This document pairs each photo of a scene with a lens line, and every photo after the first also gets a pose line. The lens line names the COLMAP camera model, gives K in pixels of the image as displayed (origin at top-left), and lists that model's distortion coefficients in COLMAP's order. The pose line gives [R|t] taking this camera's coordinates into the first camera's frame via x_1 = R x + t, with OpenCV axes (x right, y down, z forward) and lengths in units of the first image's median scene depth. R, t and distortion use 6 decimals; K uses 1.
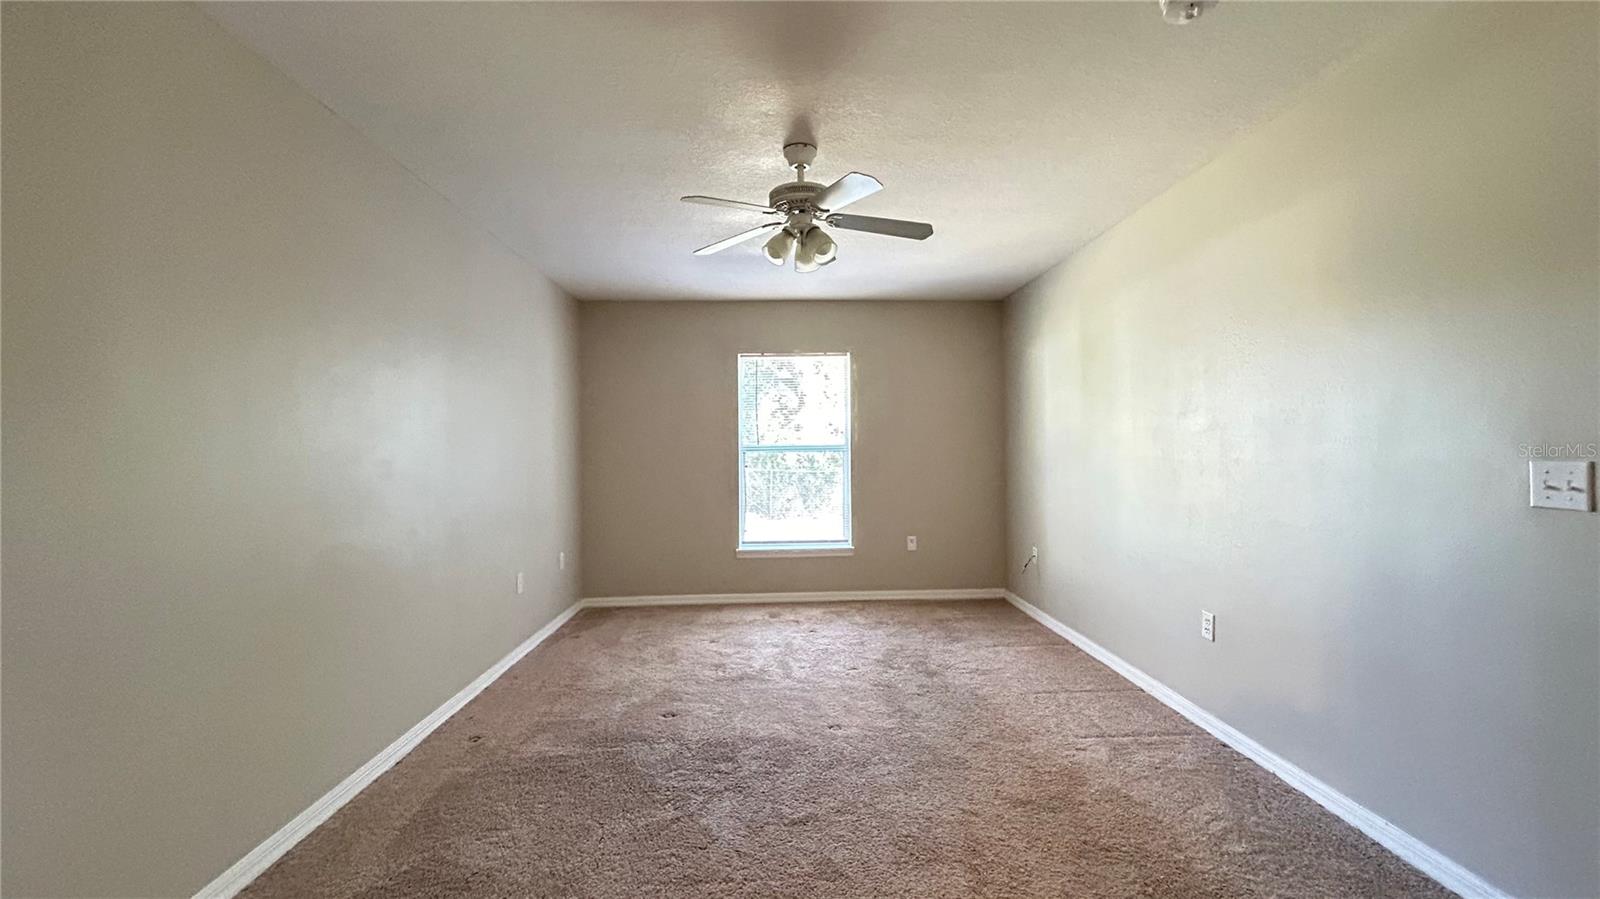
lens RADIAL K [[649.7, 0, 800.0], [0, 649.7, 449.5], [0, 0, 1]] dist [0.003121, 0.000303]
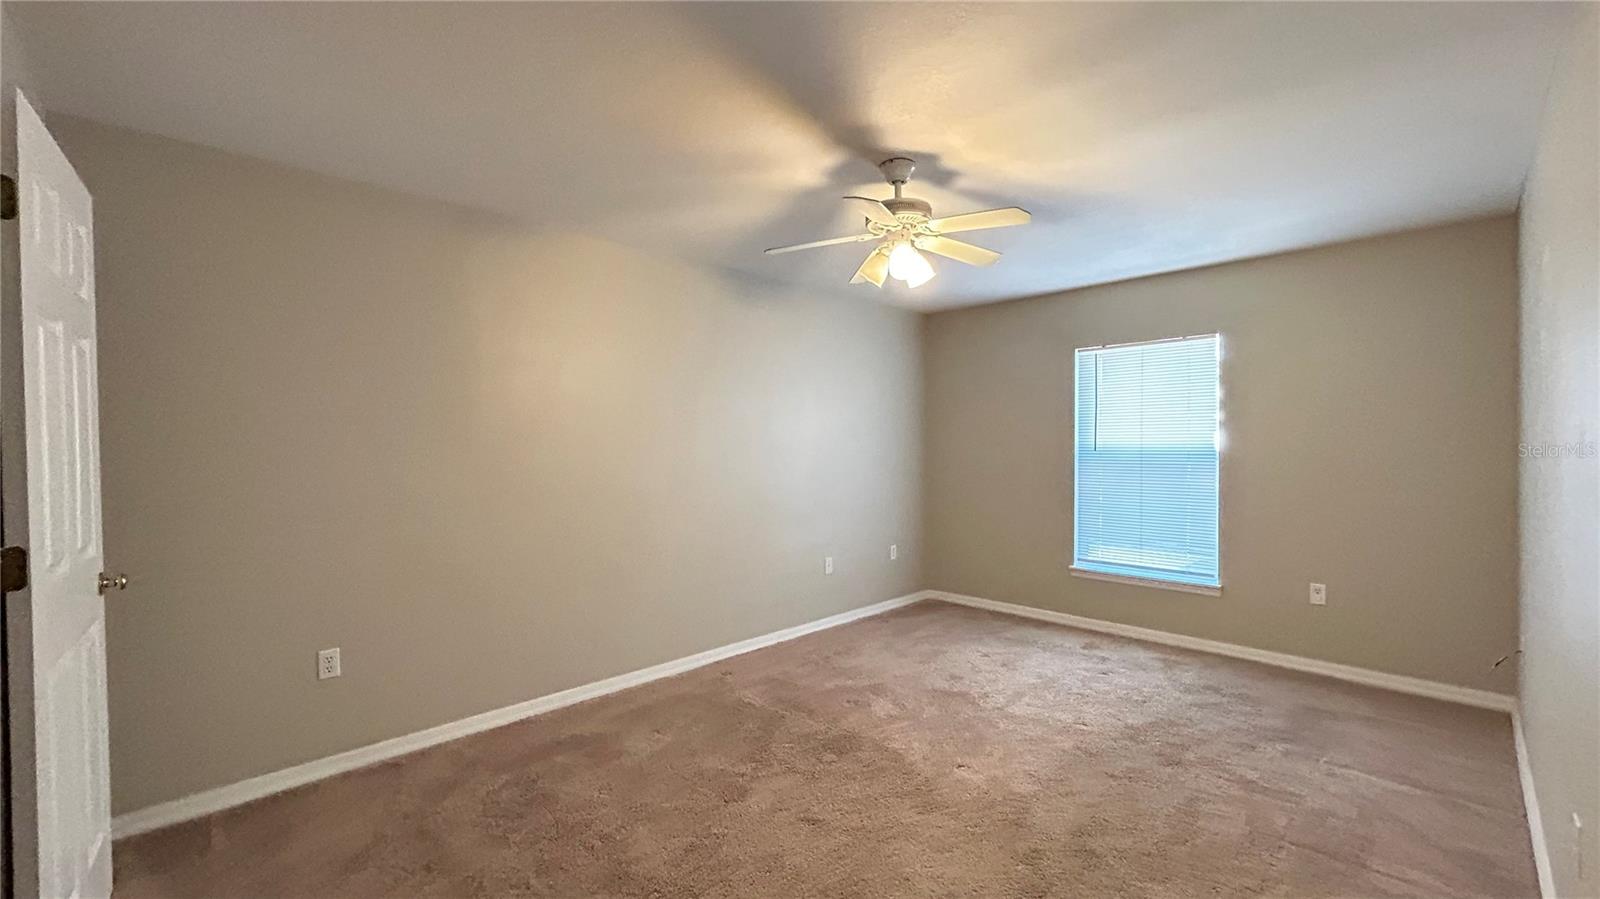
lens RADIAL K [[649.7, 0, 800.0], [0, 649.7, 449.5], [0, 0, 1]] dist [0.003121, 0.000303]
pose [[0.673637, 0.014311, -0.738924, 0.401094], [-0.001940, 0.999843, 0.017596, -0.030572], [0.739060, -0.010420, 0.673559, 0.141305]]
